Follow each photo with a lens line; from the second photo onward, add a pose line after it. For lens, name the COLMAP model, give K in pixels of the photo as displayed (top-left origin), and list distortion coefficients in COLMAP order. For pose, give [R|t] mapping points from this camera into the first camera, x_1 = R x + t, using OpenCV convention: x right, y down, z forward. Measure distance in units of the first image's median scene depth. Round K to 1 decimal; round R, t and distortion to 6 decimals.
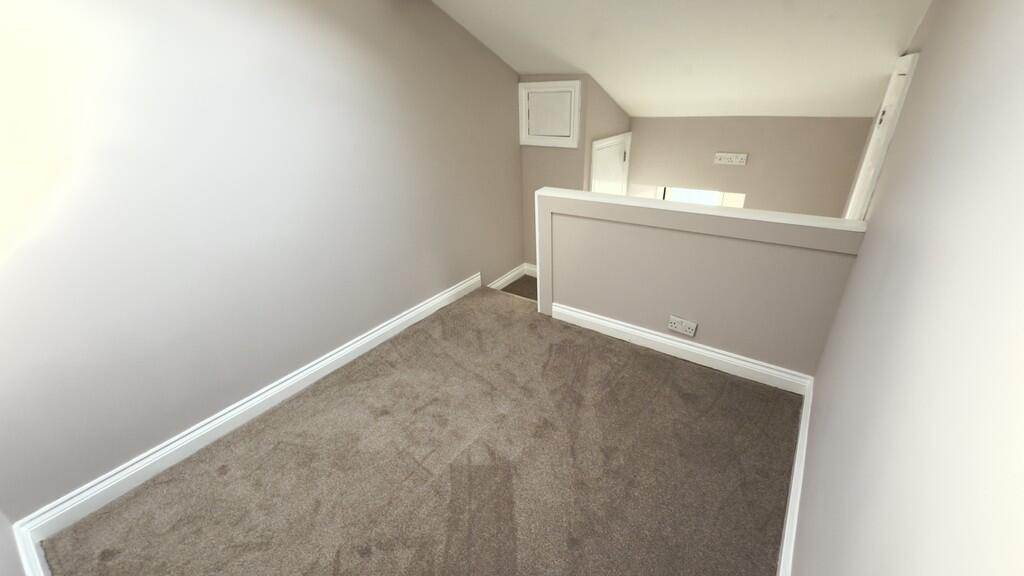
lens RADIAL K [[407.3, 0, 513.8], [0, 407.3, 287.1], [0, 0, 1]] dist [-0.001396, -0.000313]
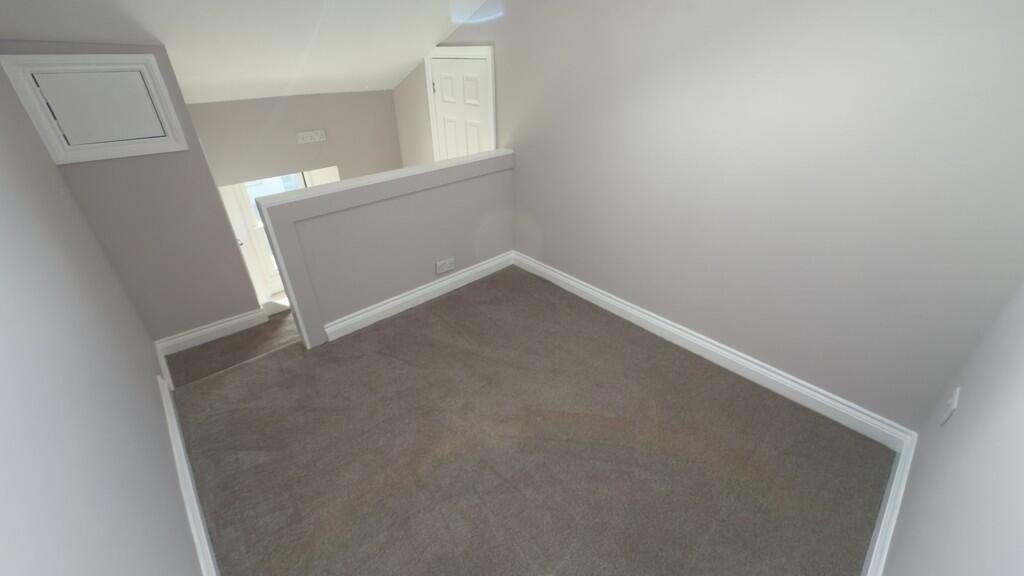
lens RADIAL K [[407.3, 0, 511.6], [0, 407.3, 288.4], [0, 0, 1]] dist [-0.001396, -0.000313]
pose [[0.204945, -0.460353, 0.863755, -0.538462], [0.432513, 0.834246, 0.342002, -0.152682], [-0.878026, 0.303494, 0.370083, 0.341890]]
